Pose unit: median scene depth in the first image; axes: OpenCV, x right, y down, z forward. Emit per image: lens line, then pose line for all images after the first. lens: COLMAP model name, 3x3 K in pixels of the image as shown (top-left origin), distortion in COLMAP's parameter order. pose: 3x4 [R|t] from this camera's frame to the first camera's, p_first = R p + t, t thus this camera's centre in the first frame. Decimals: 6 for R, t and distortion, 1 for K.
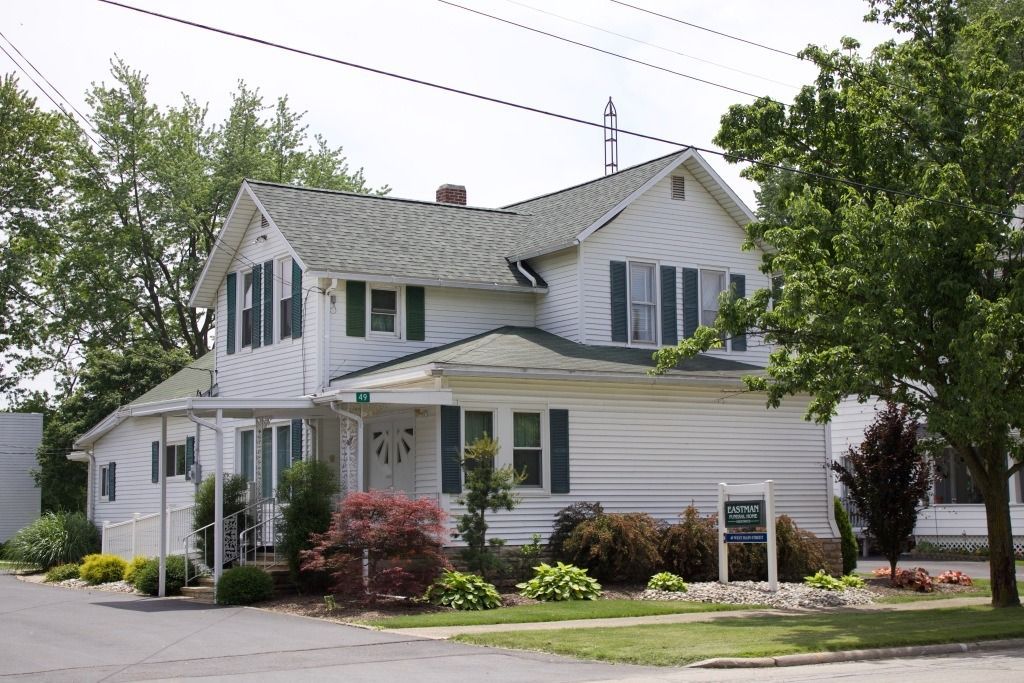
lens RADIAL K [[1534.3, 0, 496.7], [0, 1534.3, 345.2], [0, 0, 1]] dist [-0.008494, 0.058861]
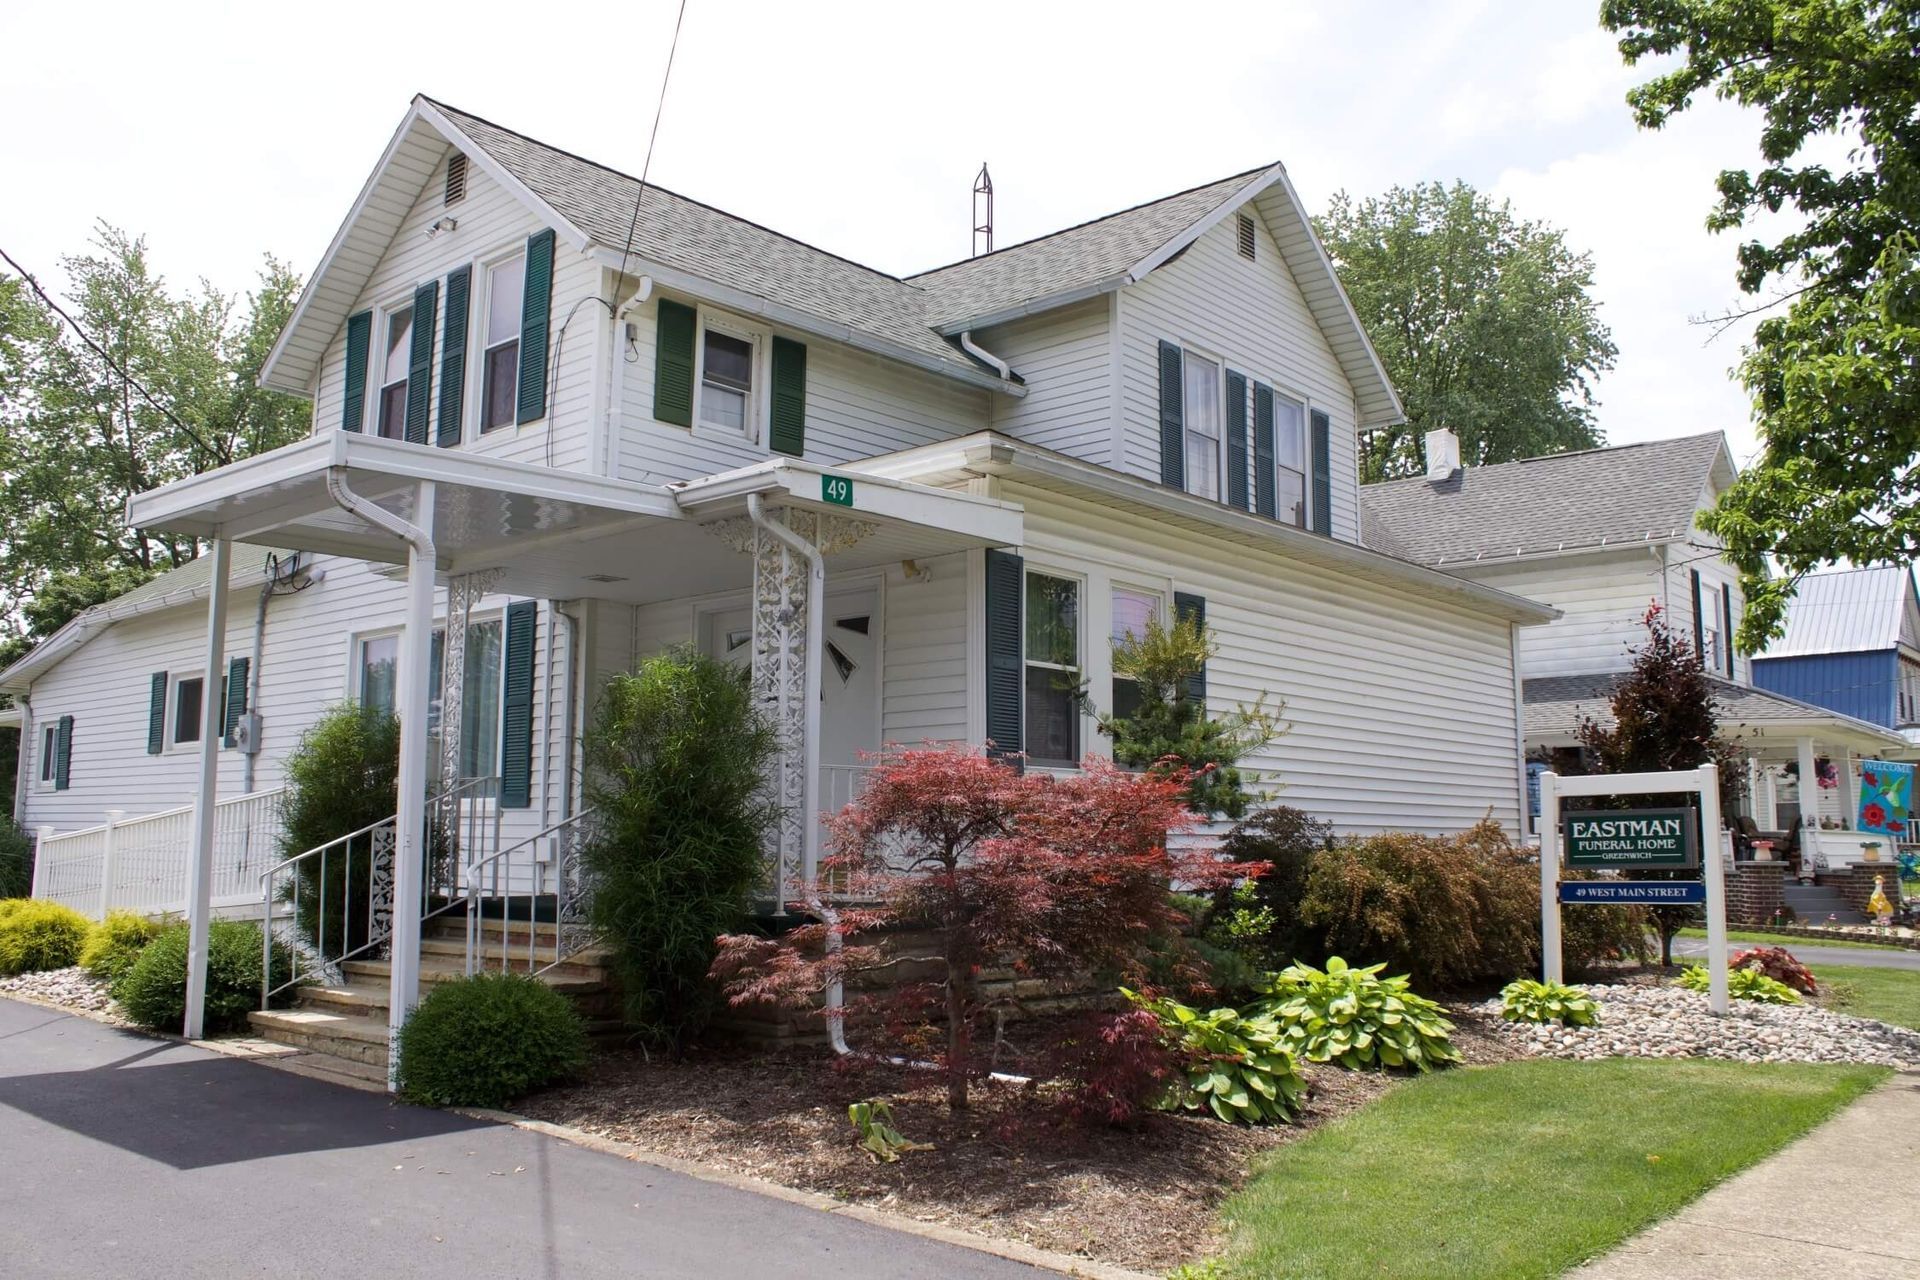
lens RADIAL K [[1605.4, 0, 960.0], [0, 1605.4, 640.0], [0, 0, 1]] dist [-0.161468, 0.157607]
pose [[0.961782, 0.054689, 0.268299, -0.126889], [-0.049691, 0.998442, -0.025389, 0.061556], [-0.269269, 0.011086, 0.963001, 0.516453]]
